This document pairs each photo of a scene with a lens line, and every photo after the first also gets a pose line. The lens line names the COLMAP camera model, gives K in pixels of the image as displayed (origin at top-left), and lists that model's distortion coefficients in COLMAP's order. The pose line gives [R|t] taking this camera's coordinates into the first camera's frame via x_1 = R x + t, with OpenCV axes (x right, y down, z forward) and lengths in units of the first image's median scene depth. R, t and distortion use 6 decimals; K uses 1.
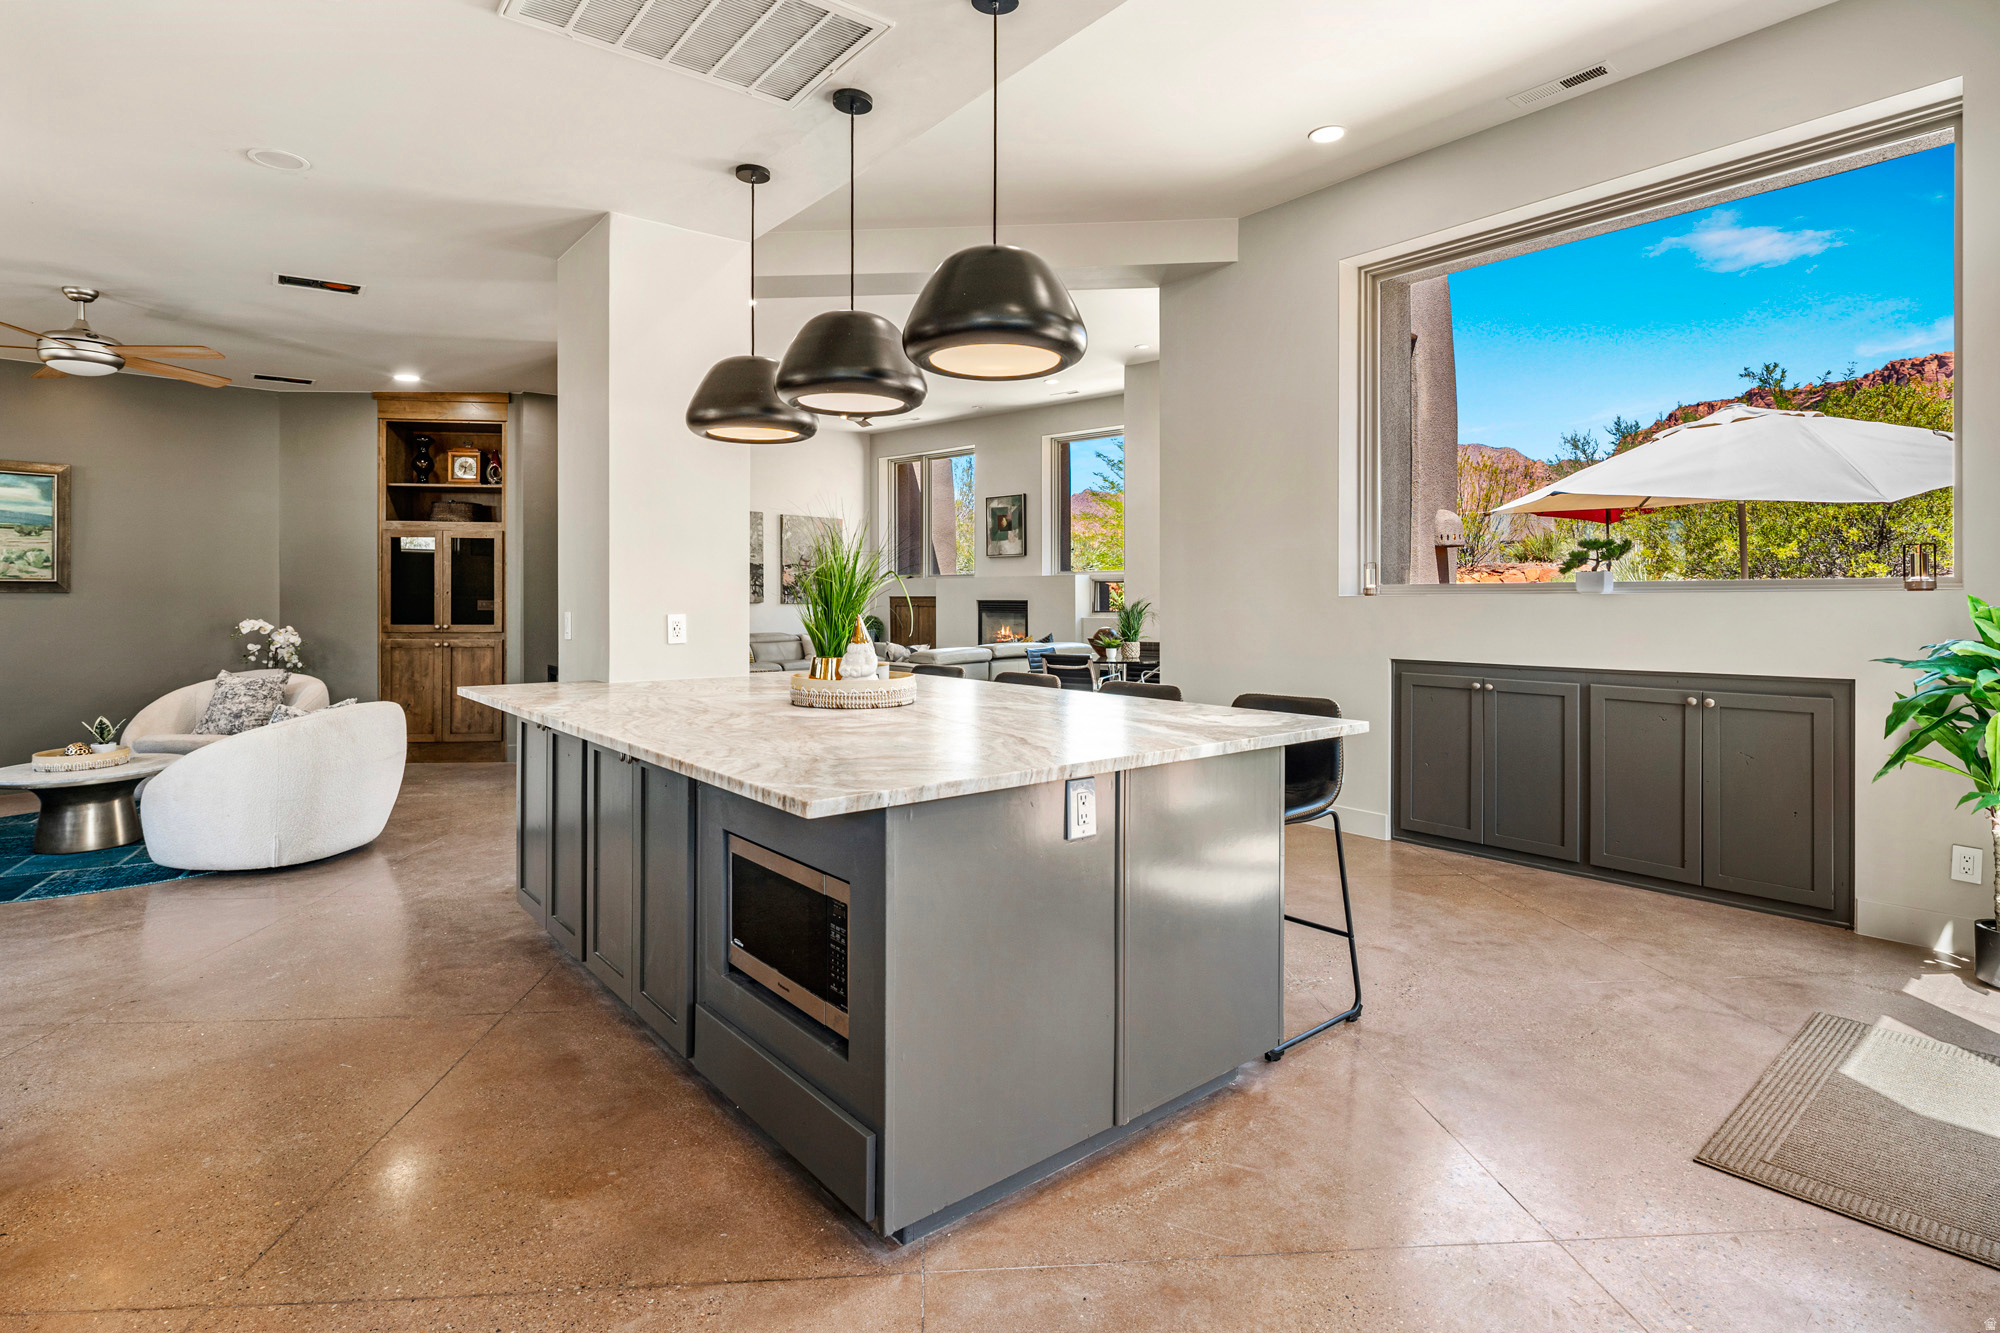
lens RADIAL K [[984.3, 0, 992.2], [0, 984.3, 597.8], [0, 0, 1]] dist [0.006369, -0.004939]
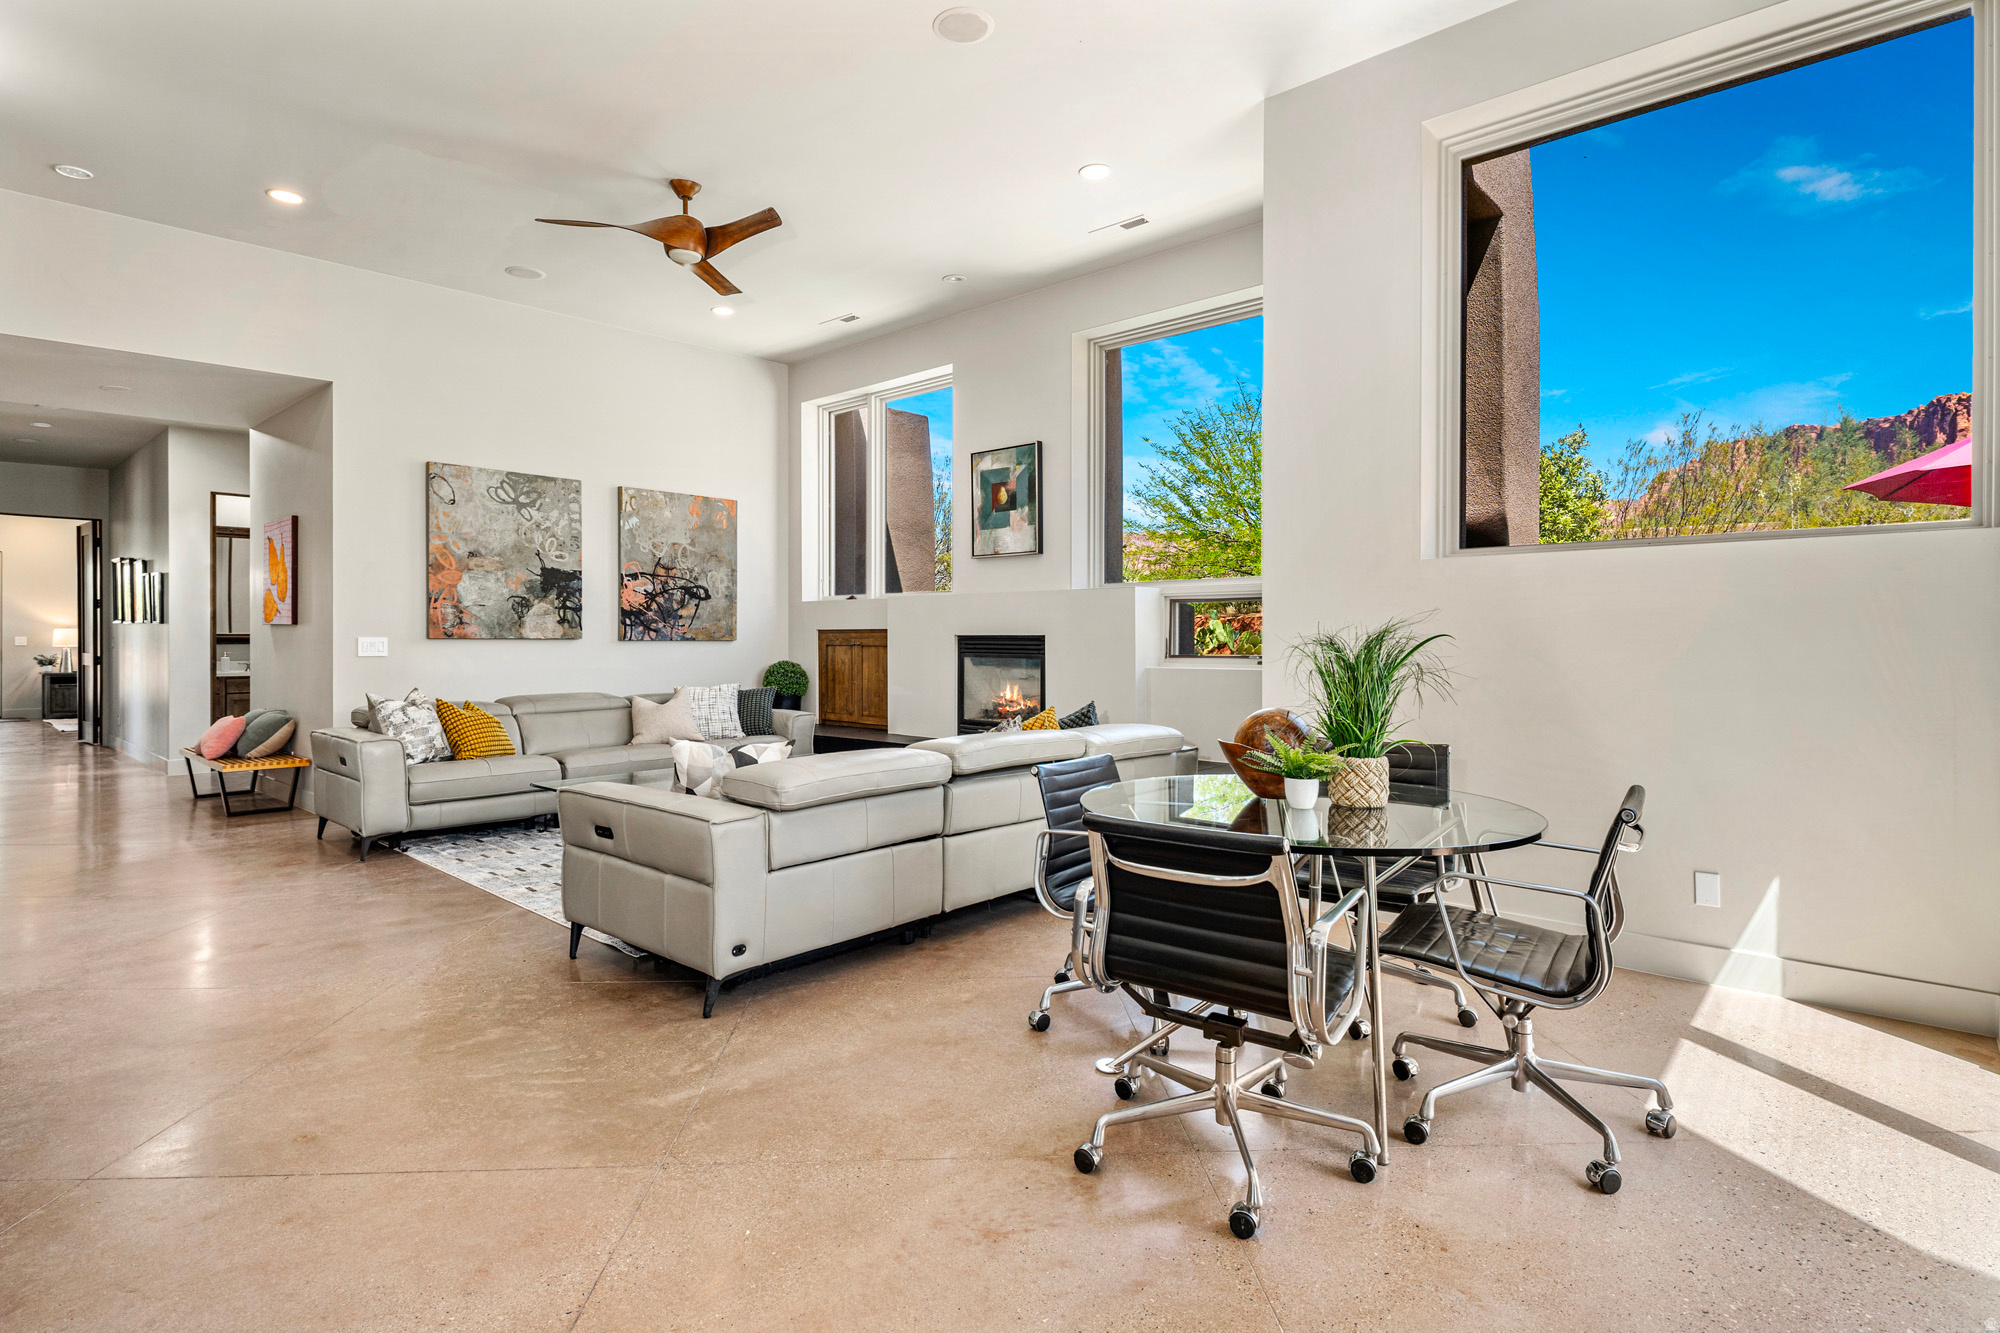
lens RADIAL K [[984.3, 0, 996.6], [0, 984.3, 643.4], [0, 0, 1]] dist [0.006369, -0.004939]
pose [[0.999851, 0.001507, -0.017207, 0.028070], [-0.001415, 0.999985, 0.005335, 0.006524], [0.017215, -0.005310, 0.999838, 0.681425]]
